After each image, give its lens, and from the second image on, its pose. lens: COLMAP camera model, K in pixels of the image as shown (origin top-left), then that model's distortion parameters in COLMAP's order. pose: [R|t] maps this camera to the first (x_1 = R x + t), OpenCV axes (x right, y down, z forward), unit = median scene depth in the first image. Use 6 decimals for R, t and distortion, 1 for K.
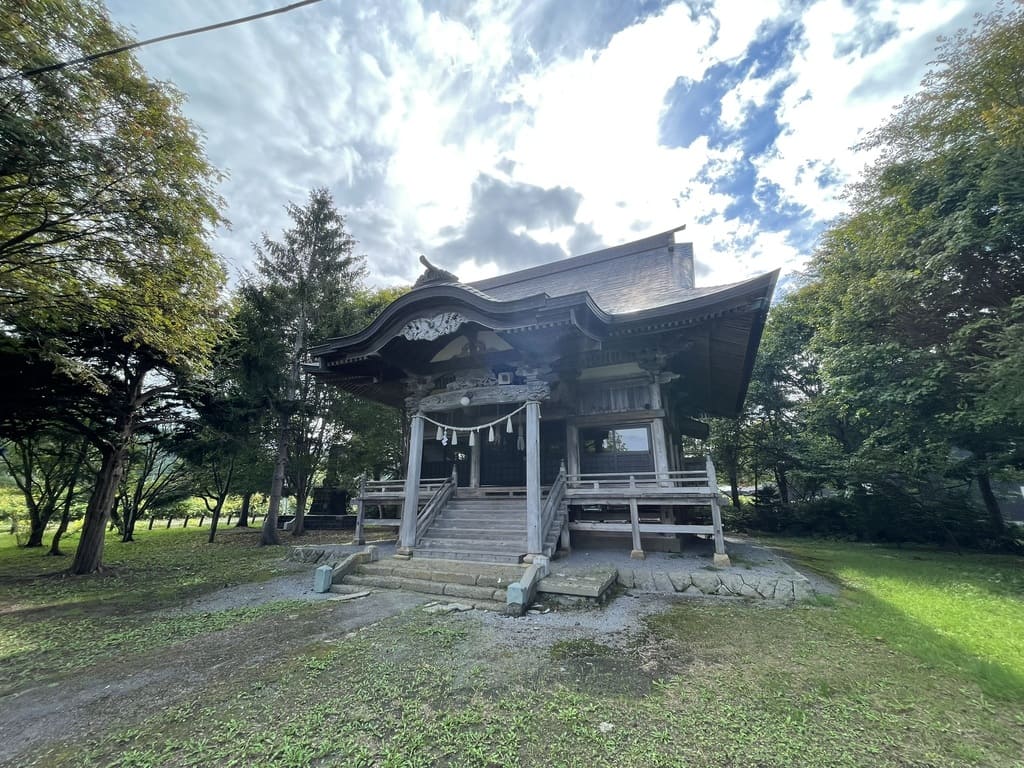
lens RADIAL K [[410.1, 0, 512.0], [0, 410.1, 384.0], [0, 0, 1]] dist [-0.002373, -0.000579]
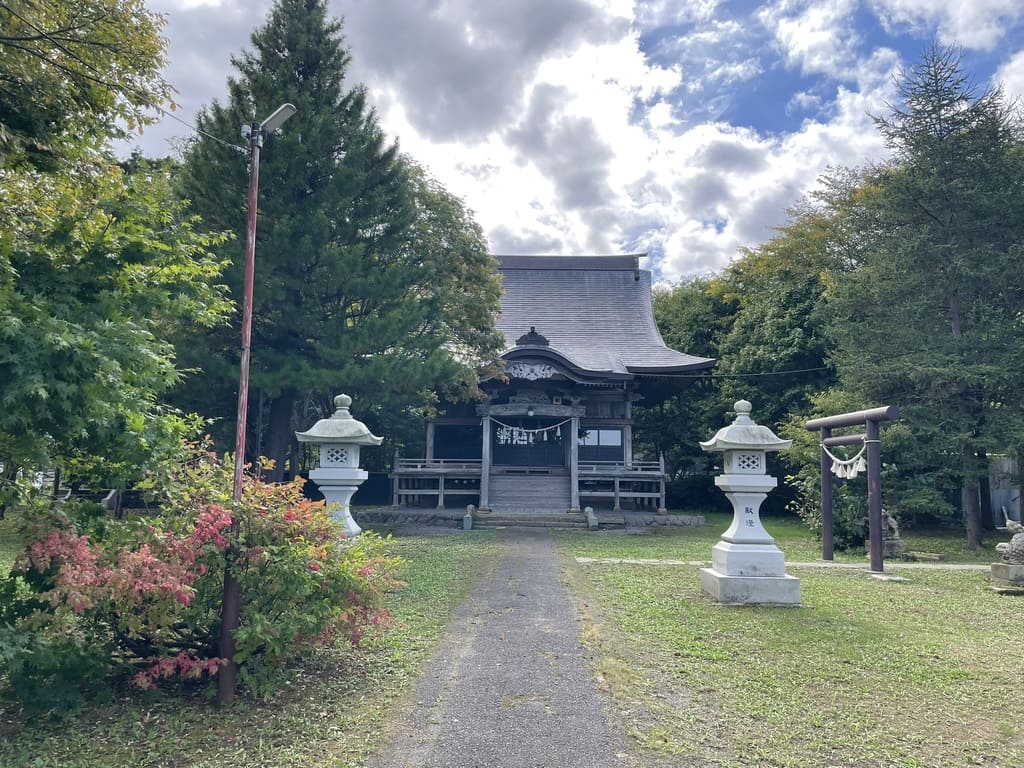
lens RADIAL K [[774.7, 0, 512.0], [0, 774.7, 384.0], [0, 0, 1]] dist [0.001052, -0.001362]
pose [[0.909415, 0.060271, 0.411499, -1.240951], [-0.128674, 0.981671, 0.140589, -0.416846], [-0.395483, -0.180803, 0.900502, -1.388198]]
